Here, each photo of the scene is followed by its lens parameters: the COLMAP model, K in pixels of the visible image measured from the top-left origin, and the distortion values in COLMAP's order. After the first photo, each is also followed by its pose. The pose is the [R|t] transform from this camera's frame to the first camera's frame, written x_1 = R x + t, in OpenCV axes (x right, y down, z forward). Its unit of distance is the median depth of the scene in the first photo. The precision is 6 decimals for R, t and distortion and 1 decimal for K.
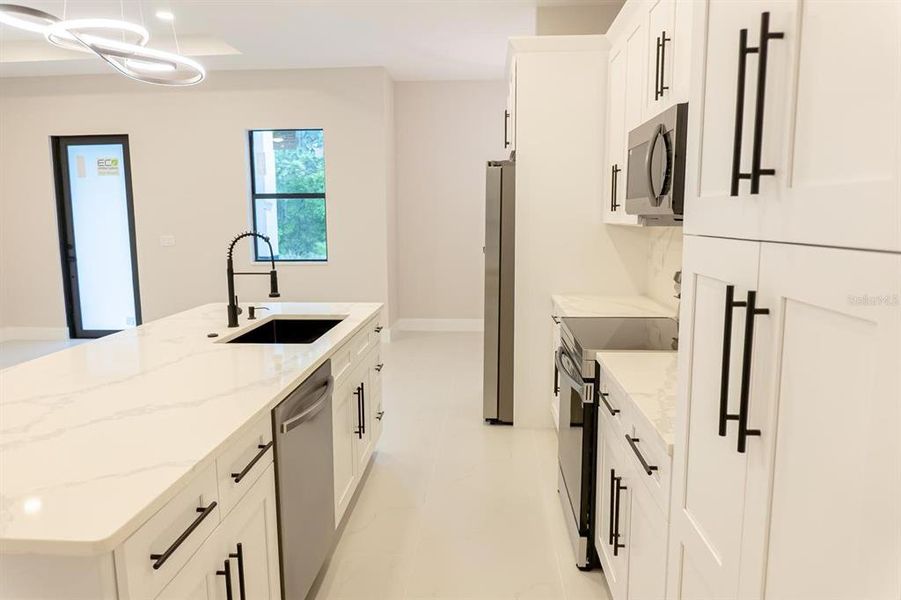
lens RADIAL K [[602.7, 0, 450.5], [0, 602.7, 300.0], [0, 0, 1]] dist [0.003649, -0.035038]
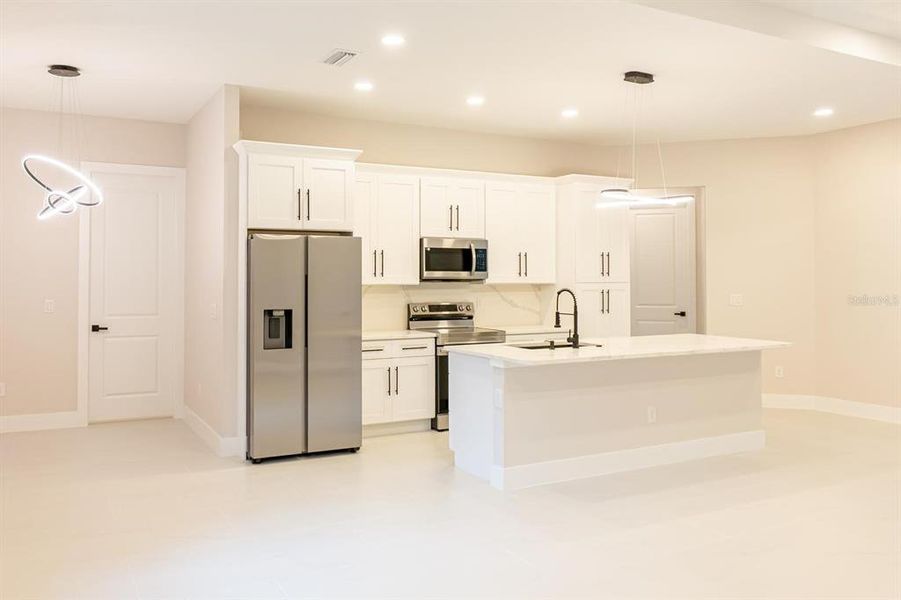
lens RADIAL K [[672.9, 0, 449.4], [0, 672.9, 286.2], [0, 0, 1]] dist [0.001264, 0.000290]
pose [[-0.511630, -0.006121, 0.859184, -1.717553], [0.120854, 0.989520, 0.079016, -0.291867], [-0.850664, 0.144263, -0.505529, 2.118725]]
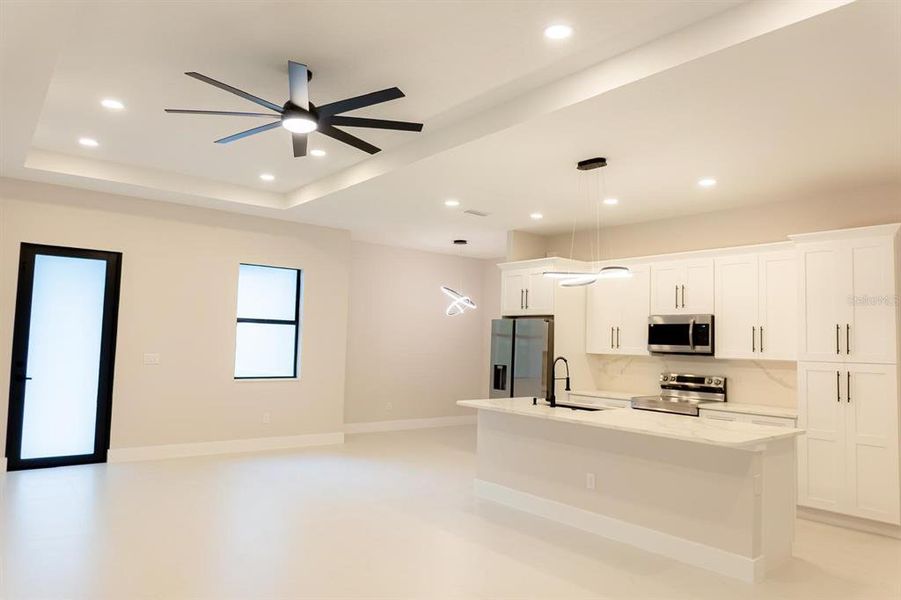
lens RADIAL K [[602.7, 0, 450.5], [0, 602.7, 300.0], [0, 0, 1]] dist [0.003649, -0.035038]
pose [[0.738006, 0.074157, 0.670707, -1.900355], [0.059699, 0.982871, -0.174360, 0.025081], [-0.672148, 0.168720, 0.720937, -0.199880]]
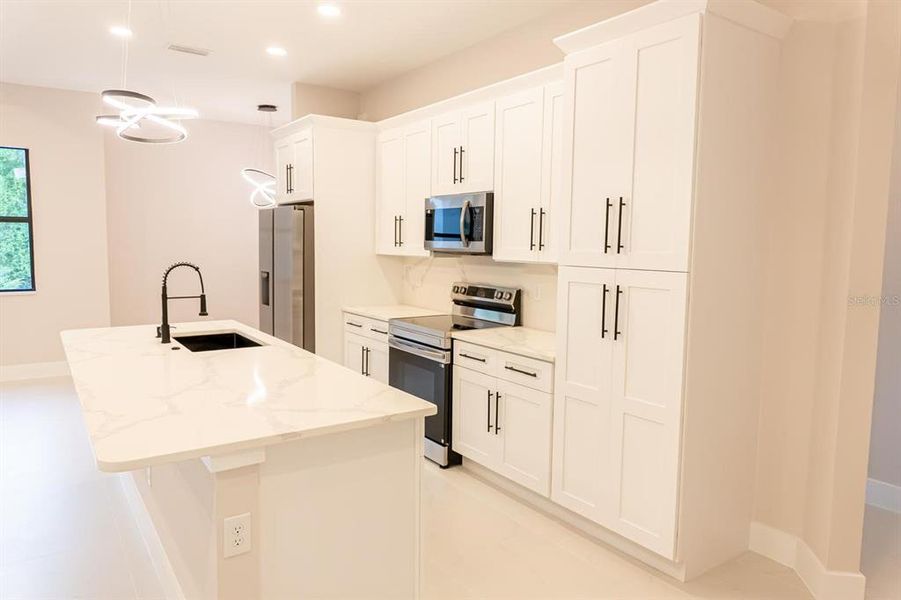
lens RADIAL K [[602.7, 0, 450.5], [0, 602.7, 300.0], [0, 0, 1]] dist [0.003649, -0.035038]
pose [[0.787186, -0.044353, 0.615119, -0.645616], [0.067218, 0.997639, -0.014086, 0.014344], [-0.613042, 0.052436, 0.788309, -0.277840]]
